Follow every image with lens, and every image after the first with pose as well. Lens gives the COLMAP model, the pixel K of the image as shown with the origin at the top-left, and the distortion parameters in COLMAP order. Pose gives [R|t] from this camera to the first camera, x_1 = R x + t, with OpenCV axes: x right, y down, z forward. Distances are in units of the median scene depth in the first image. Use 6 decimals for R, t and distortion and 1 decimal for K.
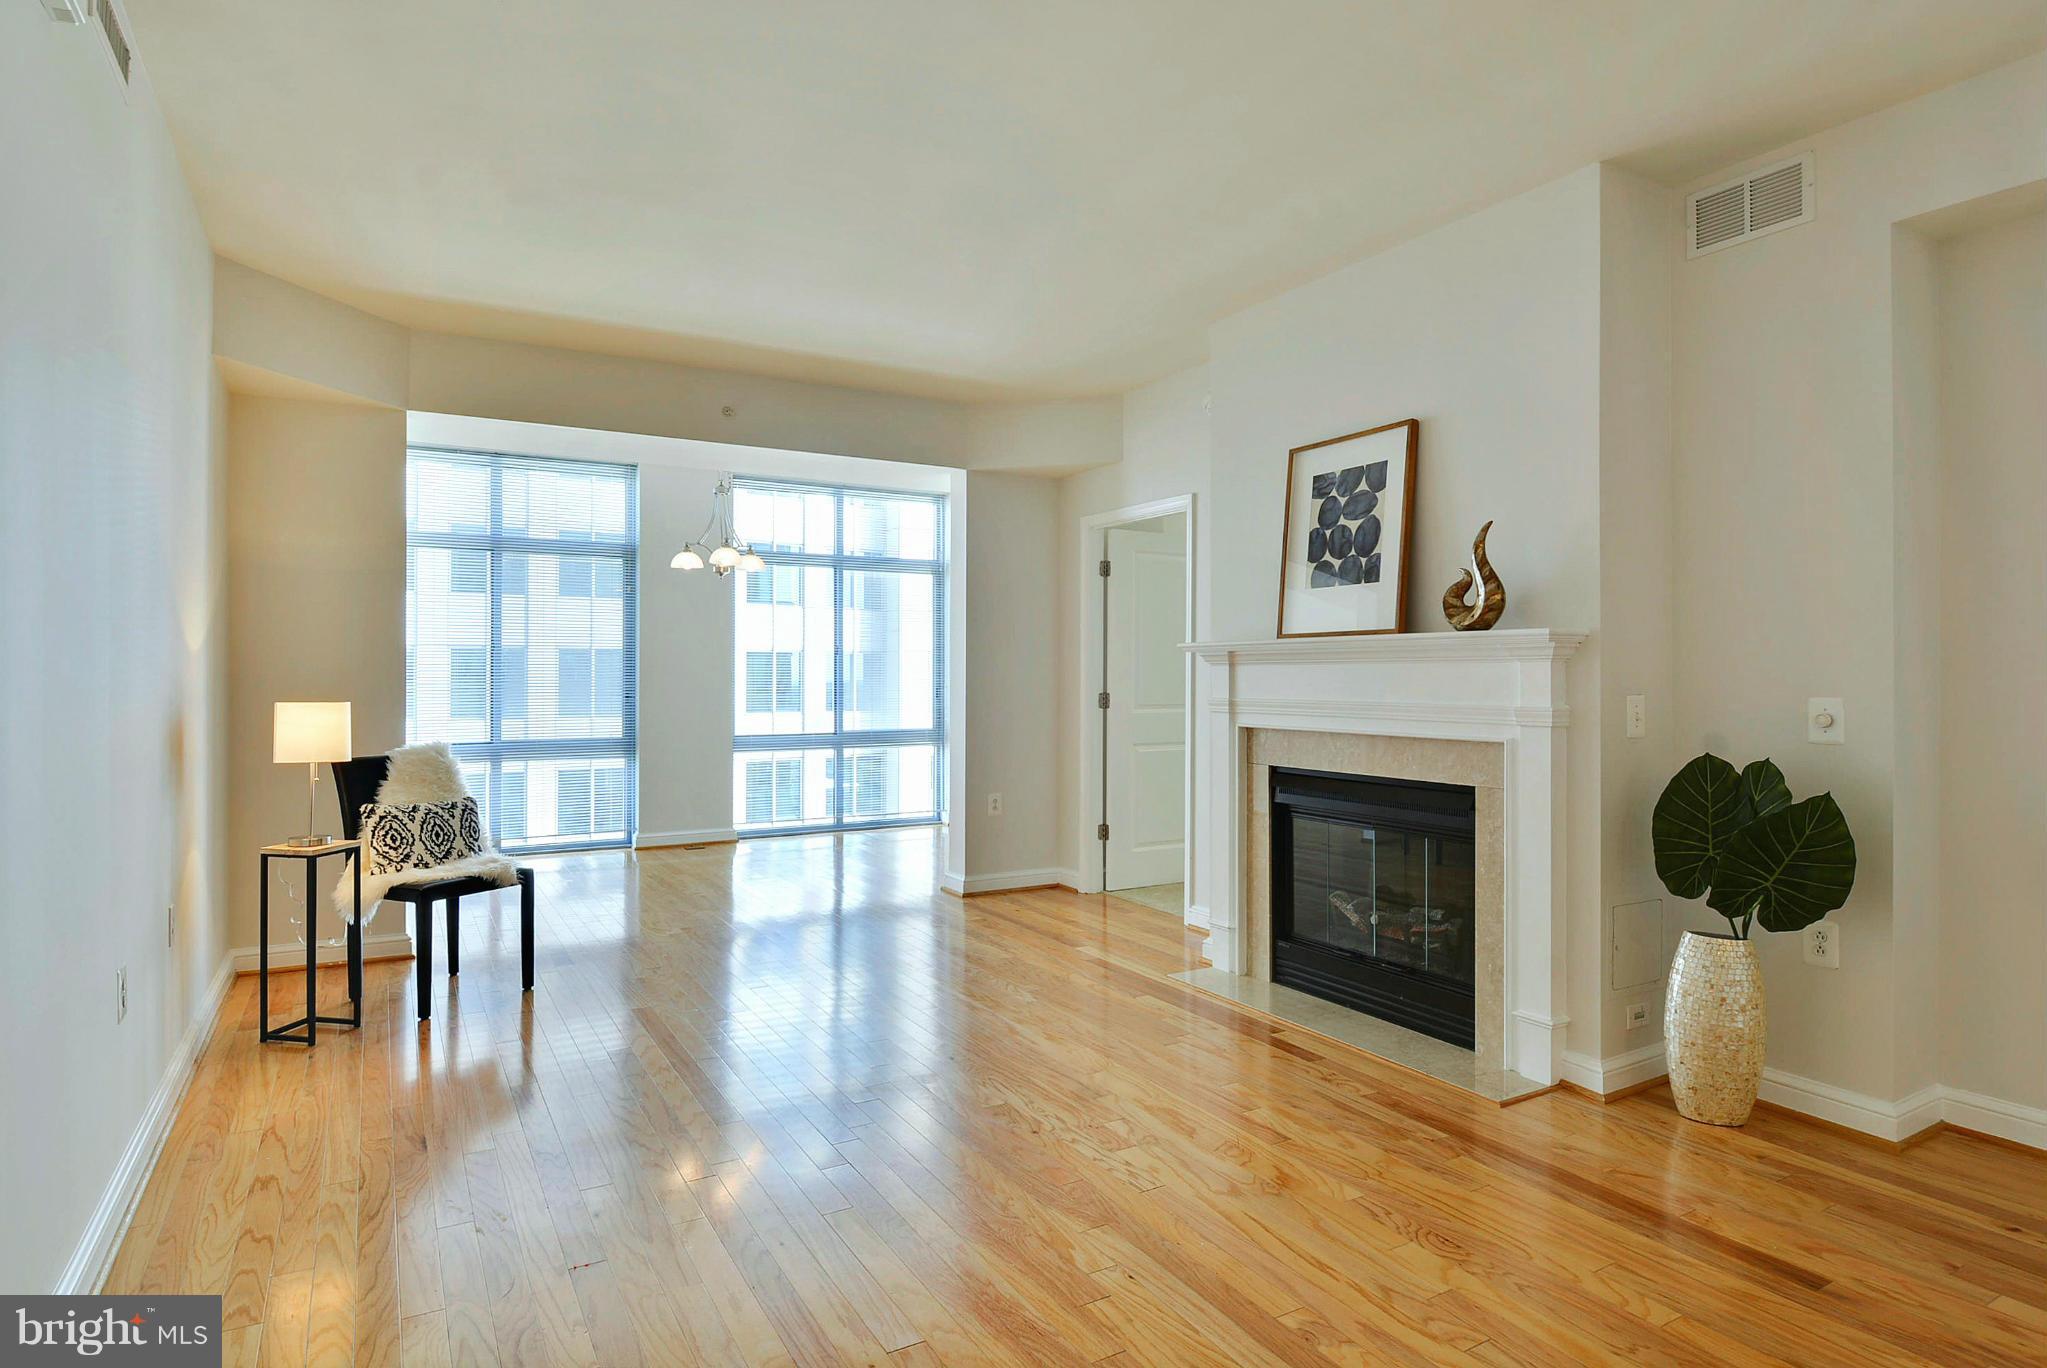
lens RADIAL K [[1106.4, 0, 1026.6], [0, 1106.4, 673.6], [0, 0, 1]] dist [0.000645, -0.008896]
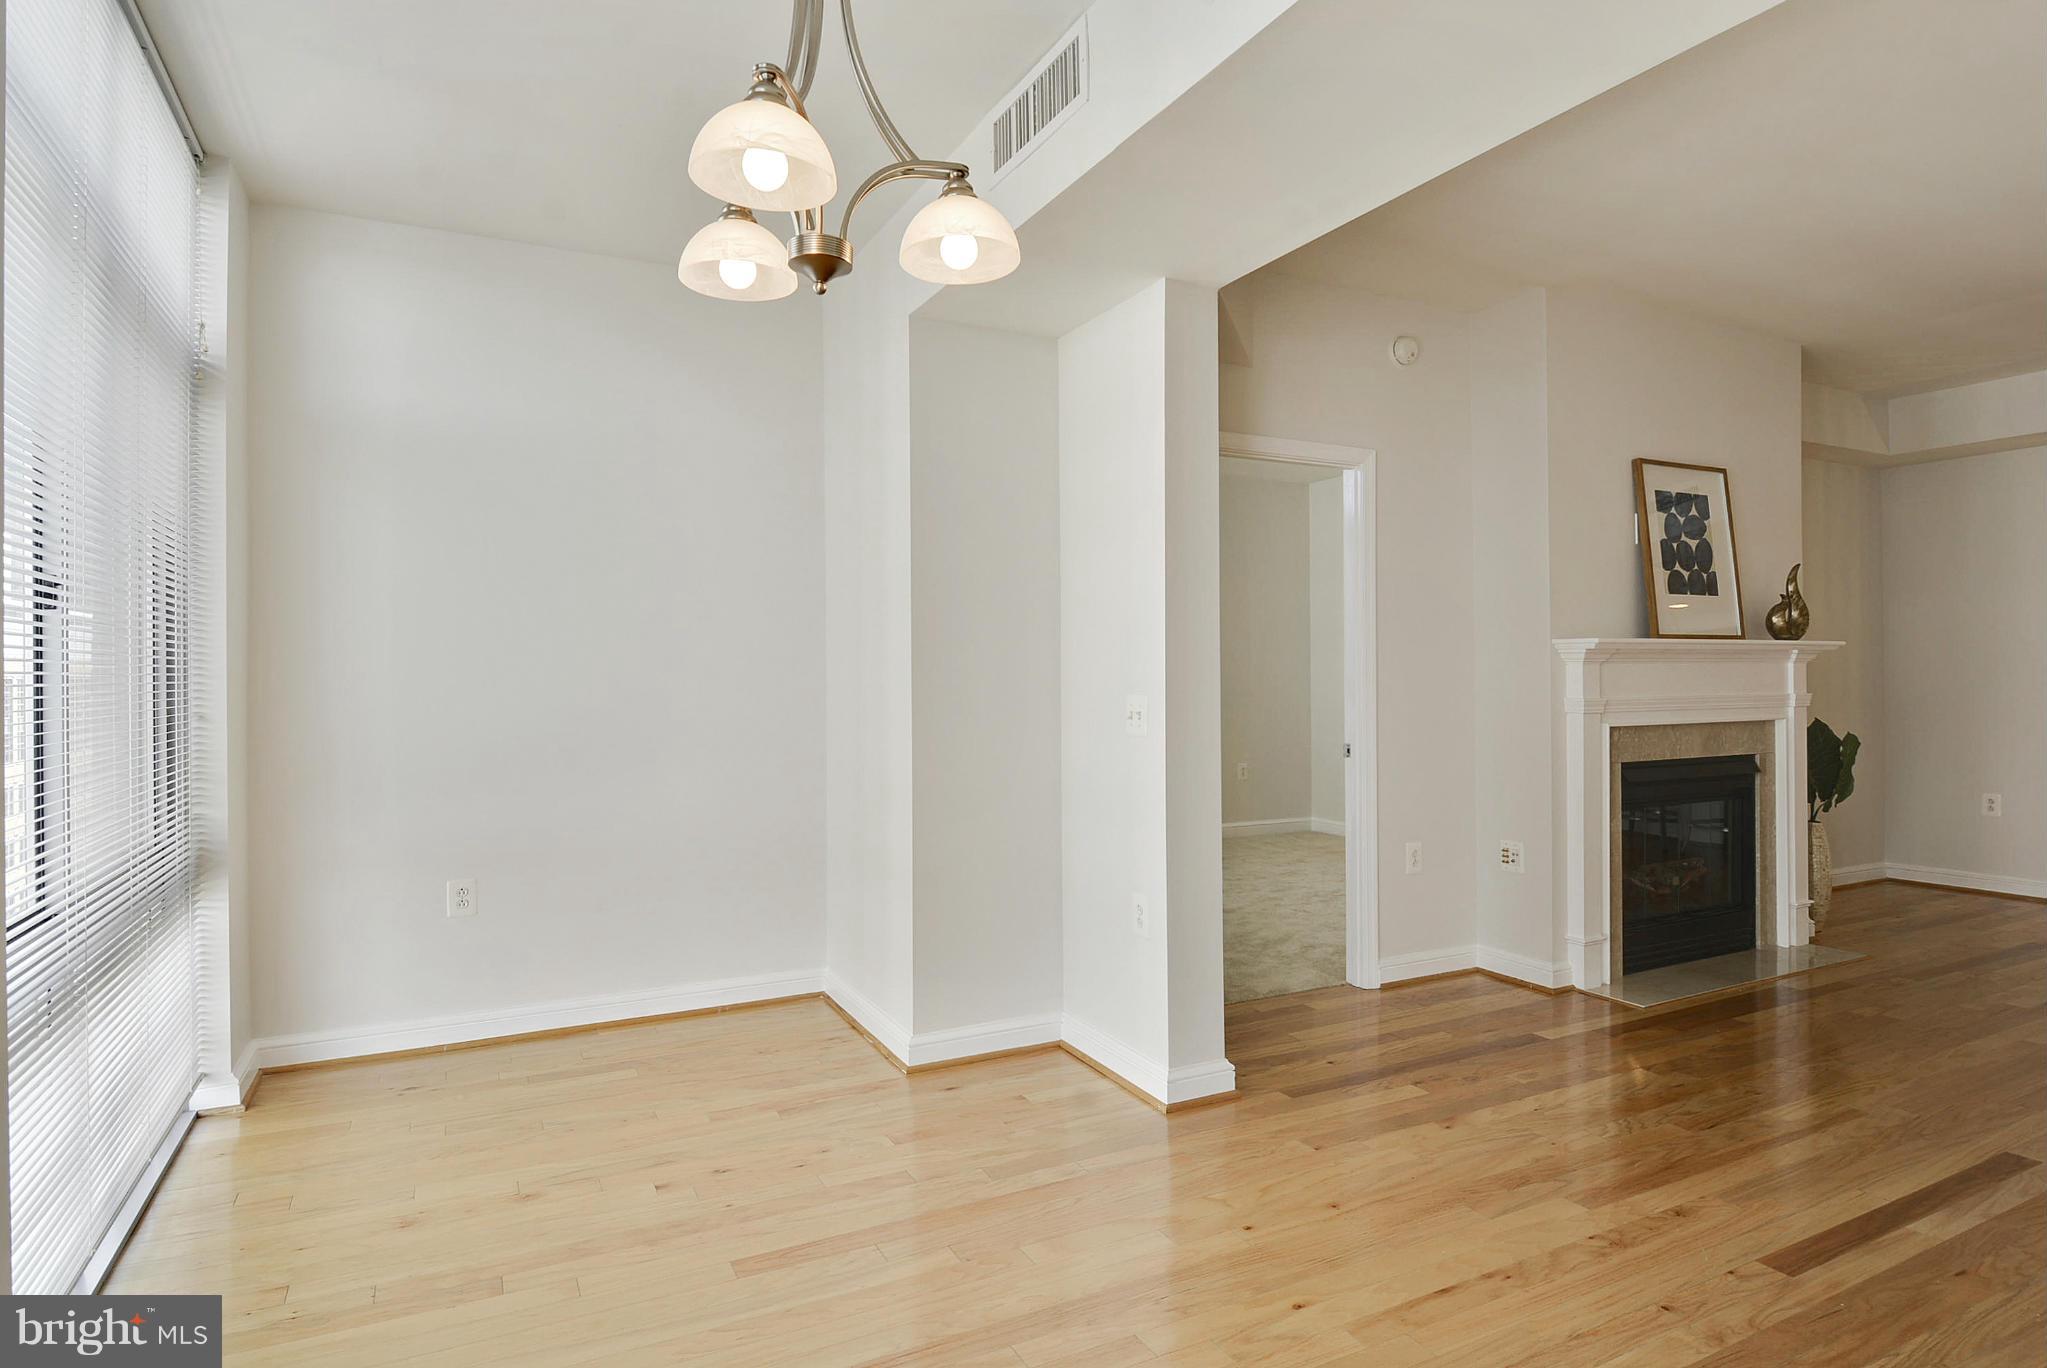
lens RADIAL K [[1106.4, 0, 1028.2], [0, 1106.4, 676.5], [0, 0, 1]] dist [0.000645, -0.008896]
pose [[0.064209, -0.003796, 0.997929, -0.872765], [0.006573, 0.999973, 0.003381, -0.003376], [-0.997915, 0.006342, 0.064232, 1.564287]]
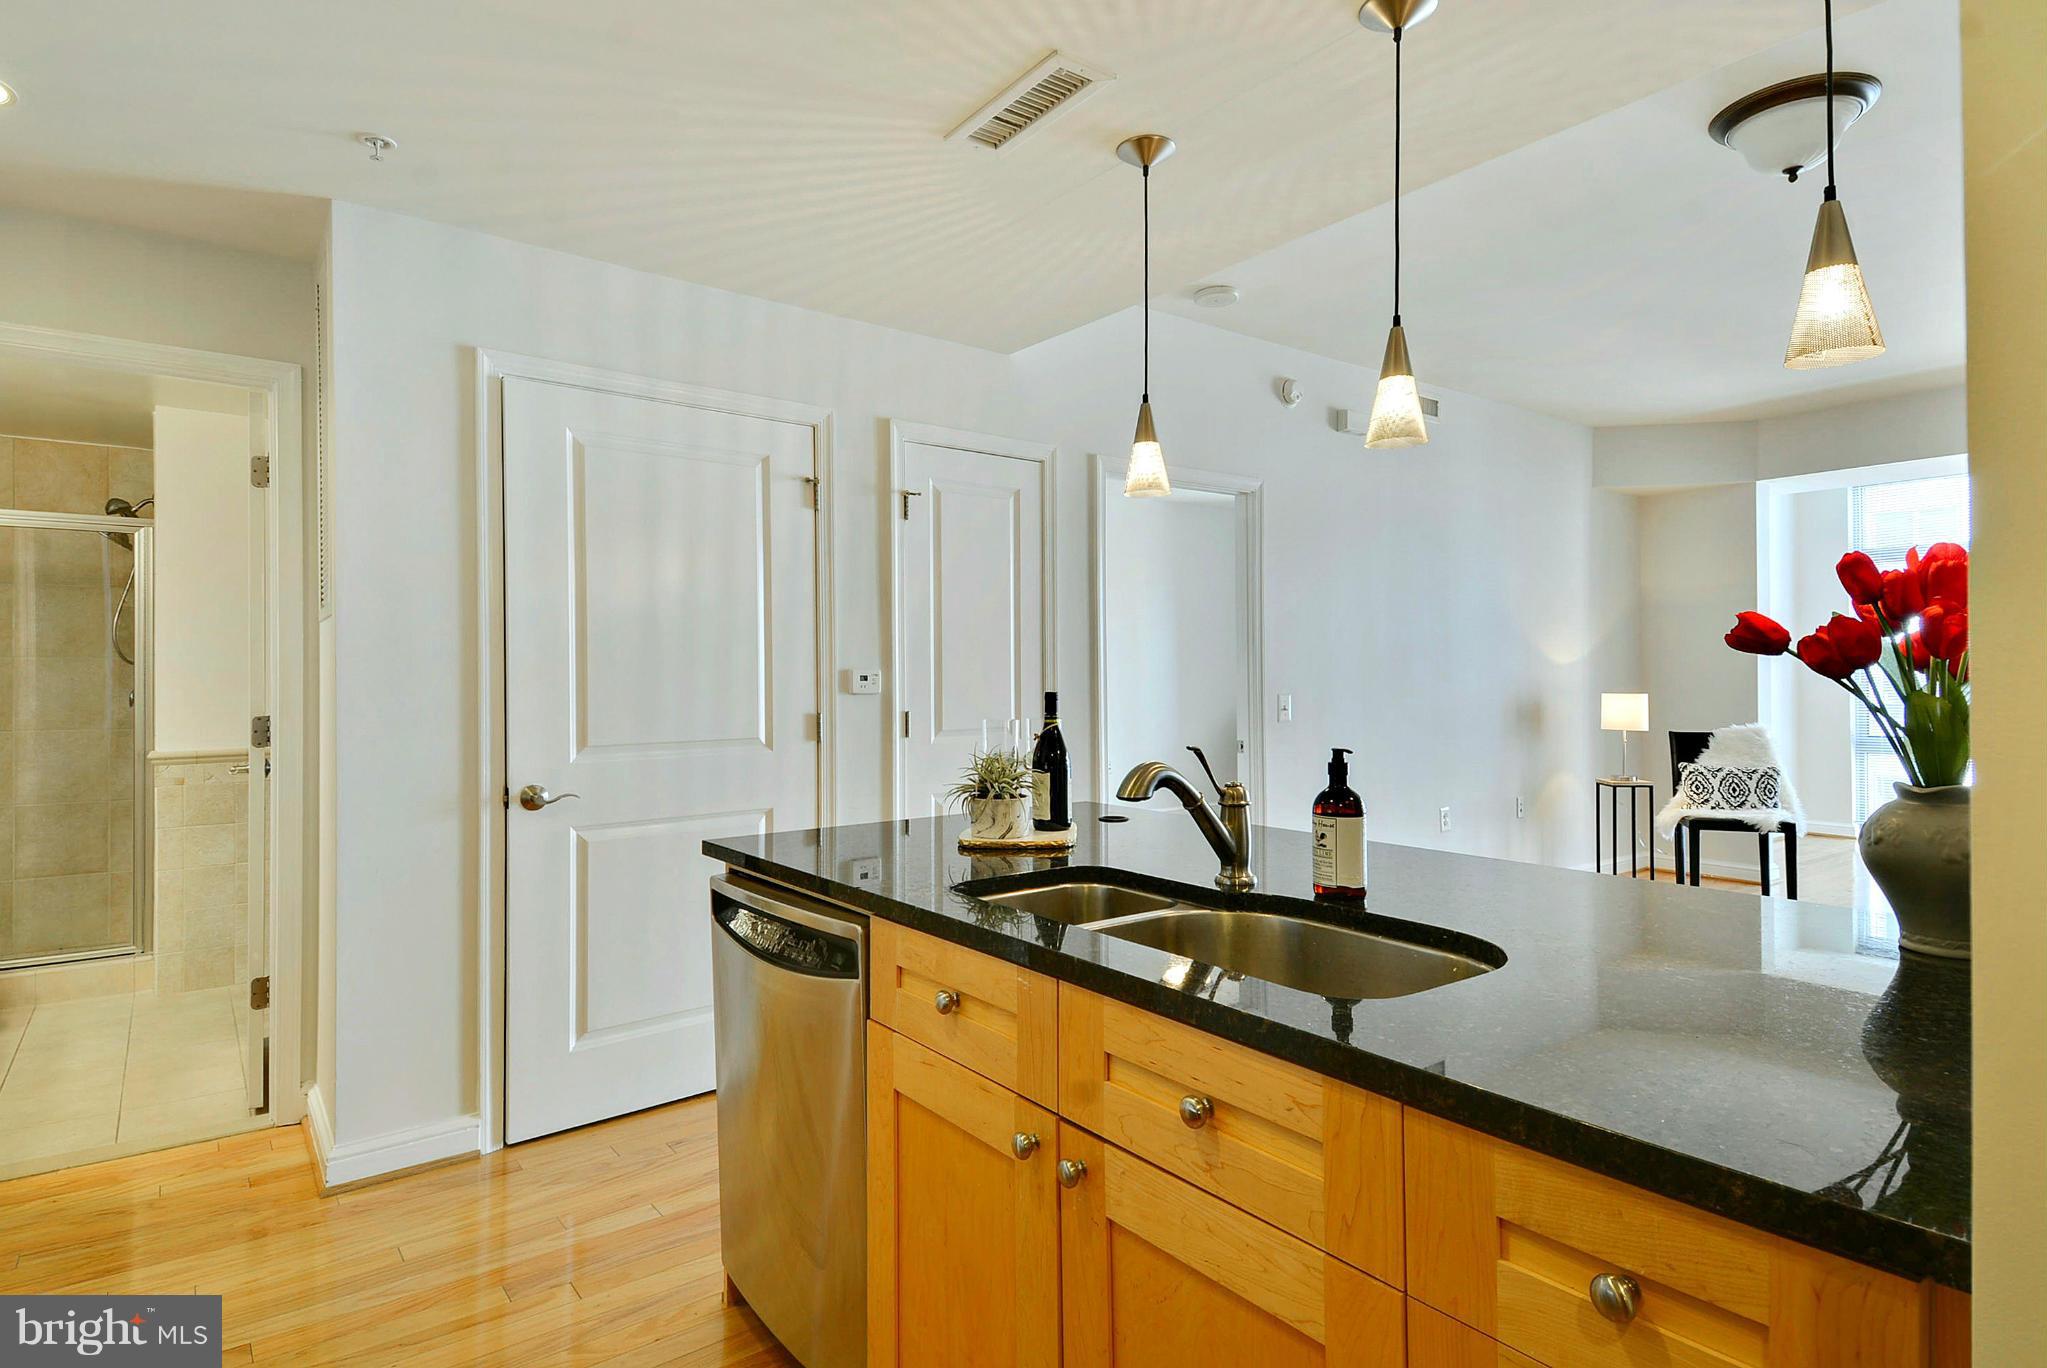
lens RADIAL K [[1063.2, 0, 1011.7], [0, 1063.2, 674.9], [0, 0, 1]] dist [0.038541, -0.002541]
pose [[0.096303, -0.007783, -0.995322, 0.763019], [0.010012, 0.999926, -0.006850, -0.000203], [0.995302, -0.009305, 0.096374, -0.048081]]
